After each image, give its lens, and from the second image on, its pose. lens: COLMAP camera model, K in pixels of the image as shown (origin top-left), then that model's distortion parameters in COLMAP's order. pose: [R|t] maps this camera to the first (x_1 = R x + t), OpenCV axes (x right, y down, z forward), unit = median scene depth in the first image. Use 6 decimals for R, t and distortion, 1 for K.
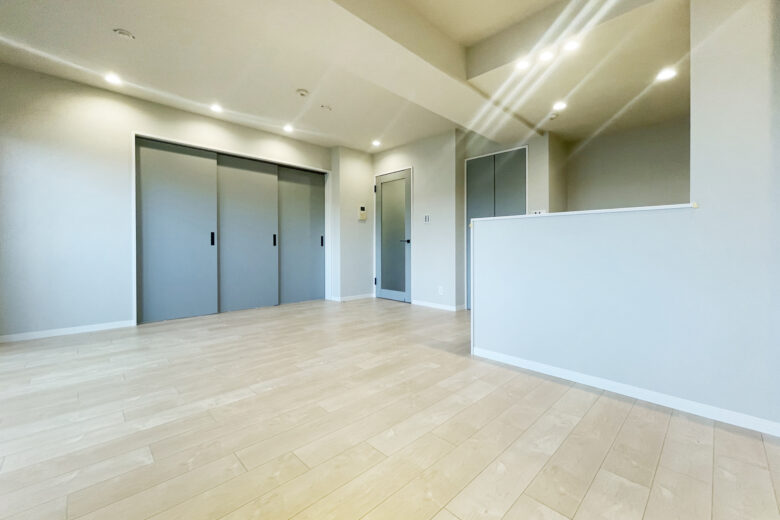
lens RADIAL K [[317.7, 0, 385.9], [0, 317.7, 243.7], [0, 0, 1]] dist [-0.001483, 0.000519]
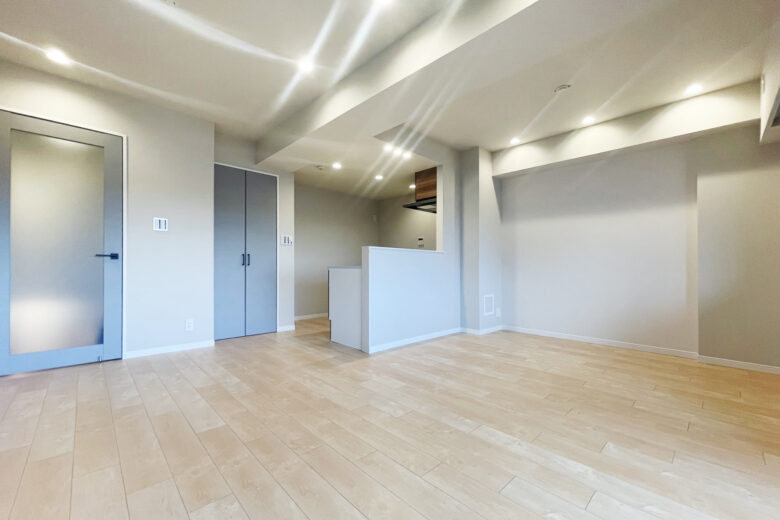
lens RADIAL K [[317.7, 0, 382.1], [0, 317.7, 265.0], [0, 0, 1]] dist [-0.001483, 0.000519]
pose [[0.008170, 0.001540, 0.999965, -1.004790], [-0.024529, 0.999698, -0.001339, -0.005905], [-0.999666, -0.024517, 0.008205, 0.951032]]
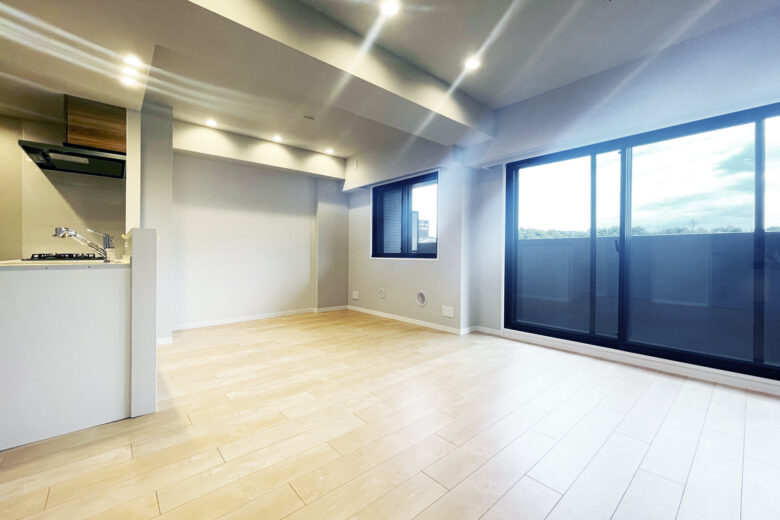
lens RADIAL K [[317.7, 0, 382.9], [0, 317.7, 250.9], [0, 0, 1]] dist [-0.001483, 0.000519]
pose [[-0.998698, -0.006950, 0.050537, -0.301527], [-0.008228, 0.999651, -0.025112, -0.014279], [-0.050345, -0.025495, -0.998406, 1.733081]]
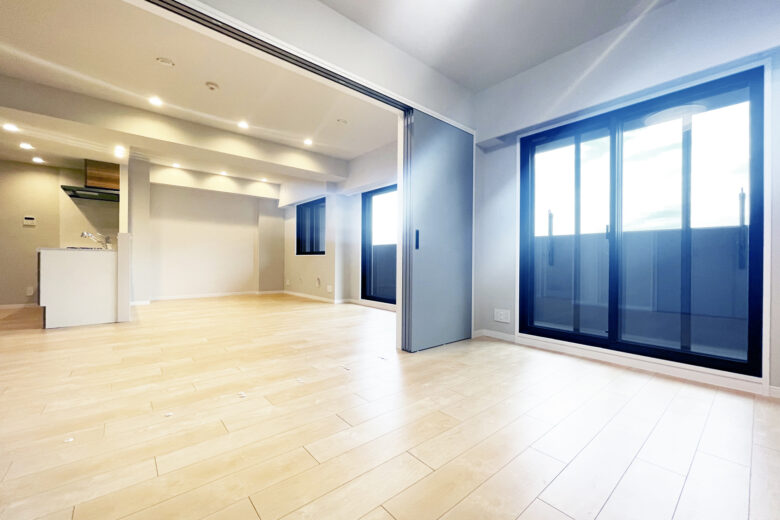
lens RADIAL K [[317.7, 0, 382.6], [0, 317.7, 260.7], [0, 0, 1]] dist [-0.001483, 0.000519]
pose [[-0.997609, -0.014726, 0.067517, -1.070415], [-0.015840, 0.999747, -0.015997, 0.058370], [-0.067264, -0.017028, -0.997590, 2.482044]]
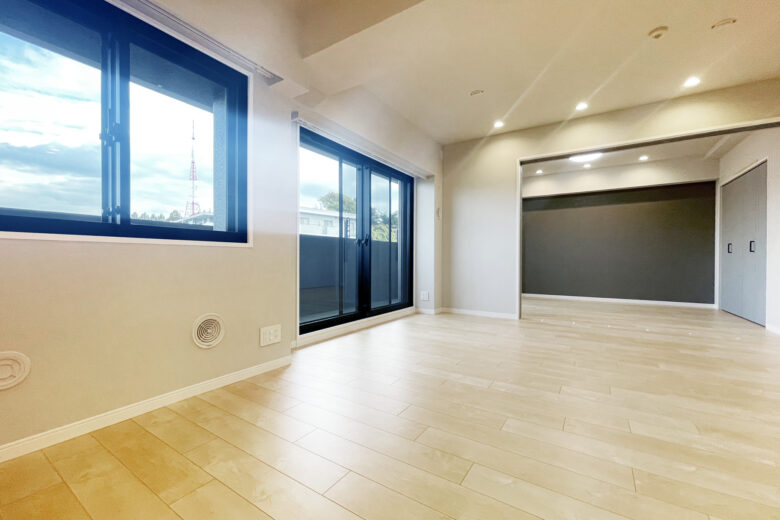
lens RADIAL K [[317.7, 0, 385.0], [0, 317.7, 265.6], [0, 0, 1]] dist [-0.001483, 0.000519]
pose [[0.221133, 0.014072, -0.975142, 0.405655], [0.014364, 0.999740, 0.017684, 0.026307], [0.975138, -0.017917, 0.220874, 0.311475]]
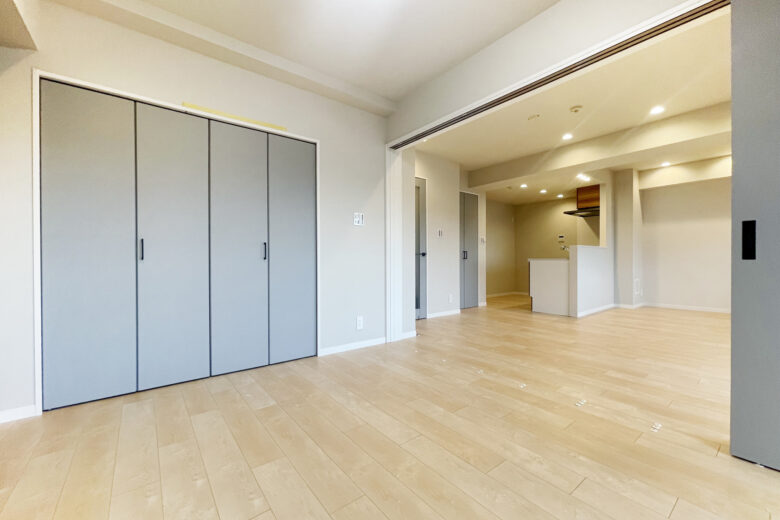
lens RADIAL K [[317.7, 0, 386.5], [0, 317.7, 259.9], [0, 0, 1]] dist [-0.001483, 0.000519]
pose [[0.096342, -0.009015, 0.995307, -1.729381], [-0.012522, 0.999869, 0.010269, 0.000630], [-0.995270, -0.013452, 0.096217, 1.965714]]
